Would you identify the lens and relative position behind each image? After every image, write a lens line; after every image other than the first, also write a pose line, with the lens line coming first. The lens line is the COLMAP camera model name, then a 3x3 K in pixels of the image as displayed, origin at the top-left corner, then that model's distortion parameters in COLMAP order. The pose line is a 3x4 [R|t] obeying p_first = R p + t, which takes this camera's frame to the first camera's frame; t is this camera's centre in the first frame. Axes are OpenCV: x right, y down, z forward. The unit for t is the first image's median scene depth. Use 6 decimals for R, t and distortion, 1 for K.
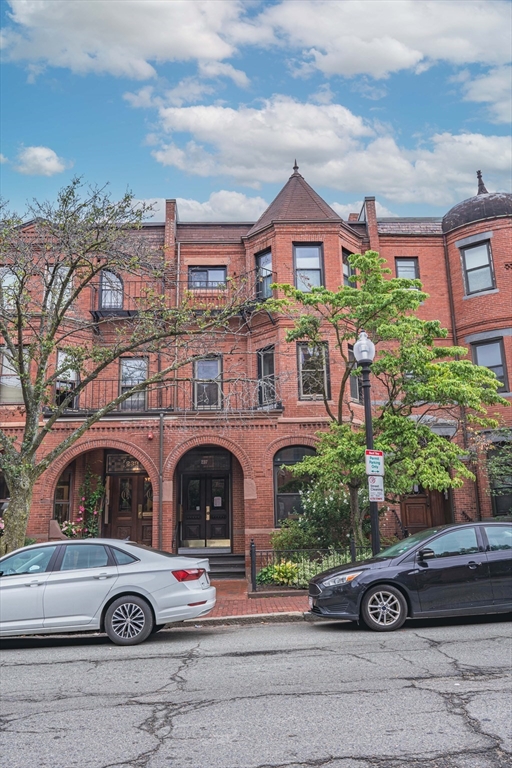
lens RADIAL K [[602.8, 0, 256.0], [0, 602.8, 384.0], [0, 0, 1]] dist [0.000729, -0.000134]
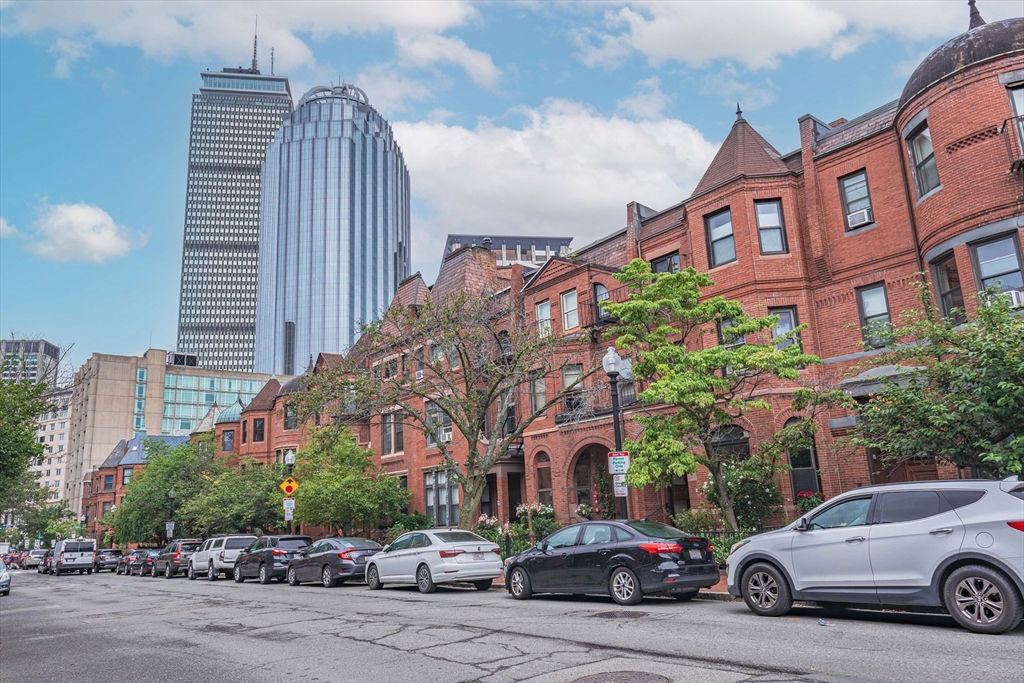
lens RADIAL K [[713.9, 0, 512.0], [0, 713.9, 341.5], [0, 0, 1]] dist [-0.004423, -0.000904]
pose [[0.589860, -0.192132, -0.784315, 0.814328], [0.229982, 0.971028, -0.064908, -0.037107], [0.774063, -0.142091, 0.616958, 0.017835]]
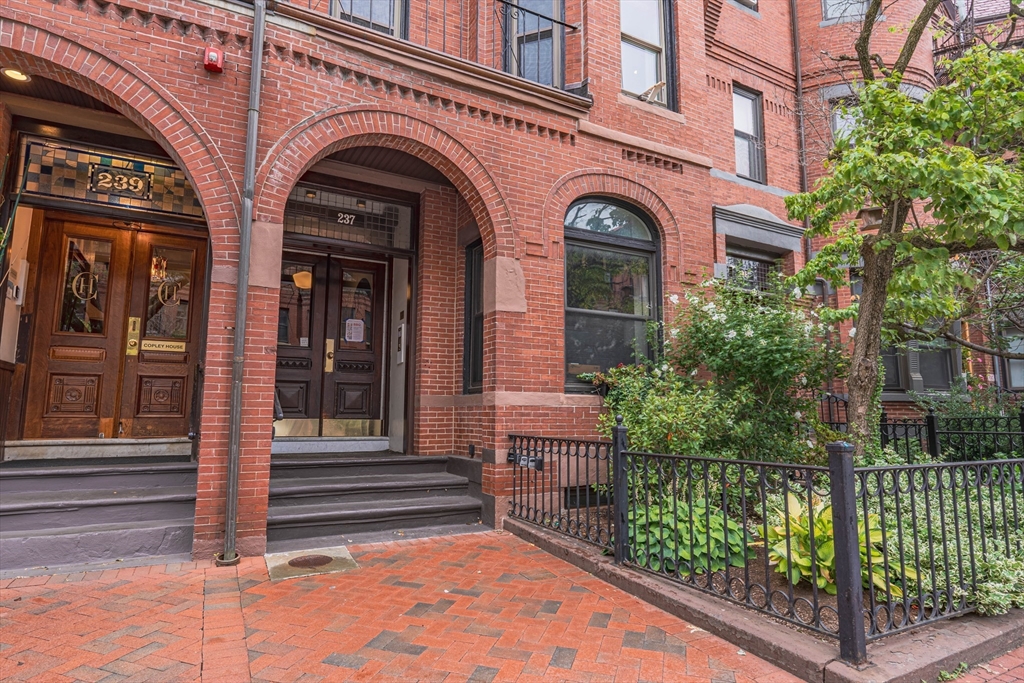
lens RADIAL K [[565.2, 0, 510.2], [0, 565.2, 348.1], [0, 0, 1]] dist [-0.007992, -0.000109]
pose [[0.895546, 0.077881, 0.438100, -0.155095], [-0.128485, 0.987886, 0.087026, 0.179921], [-0.426015, -0.134225, 0.894704, 0.680822]]
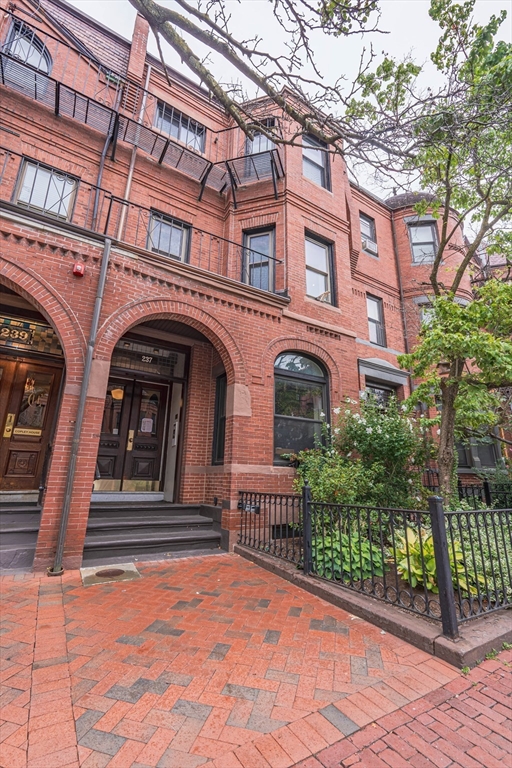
lens RADIAL K [[337.1, 0, 258.8], [0, 337.1, 383.5], [0, 0, 1]] dist [-0.015496, 0.000280]
pose [[0.867155, 0.171690, 0.467510, -0.158857], [-0.151587, 0.985151, -0.080621, 0.180423], [-0.474409, -0.000958, 0.880304, 0.677667]]
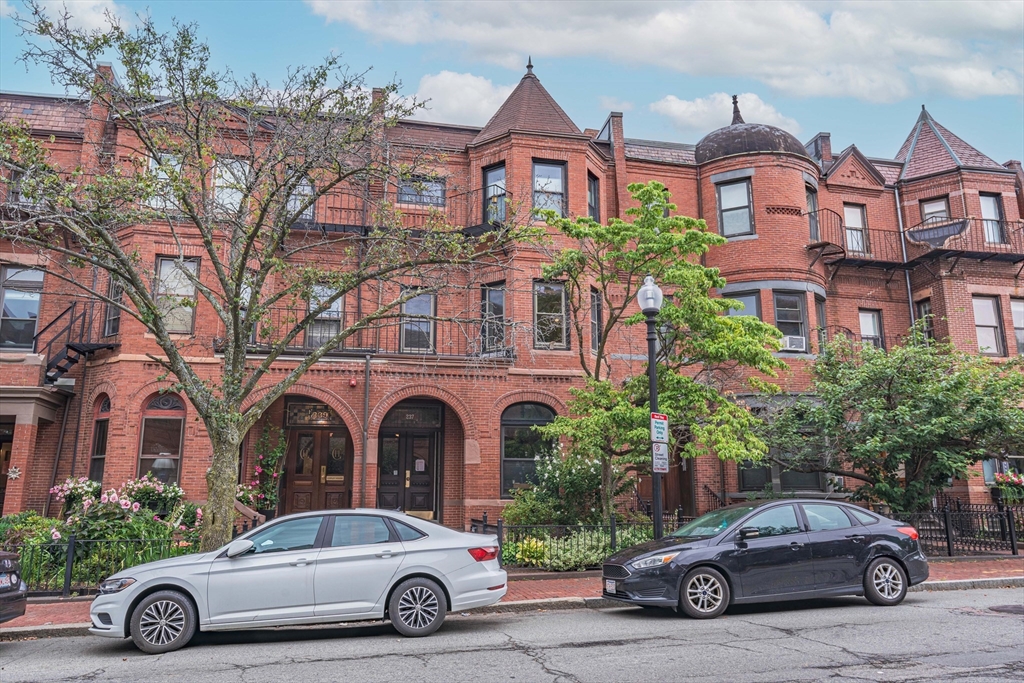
lens RADIAL K [[737.3, 0, 510.3], [0, 737.3, 344.2], [0, 0, 1]] dist [0.000906, 0.001419]
pose [[0.984005, 0.057986, 0.168438, -0.137032], [-0.062801, 0.997752, 0.023398, -0.000893], [-0.166703, -0.033601, 0.985434, -0.006001]]
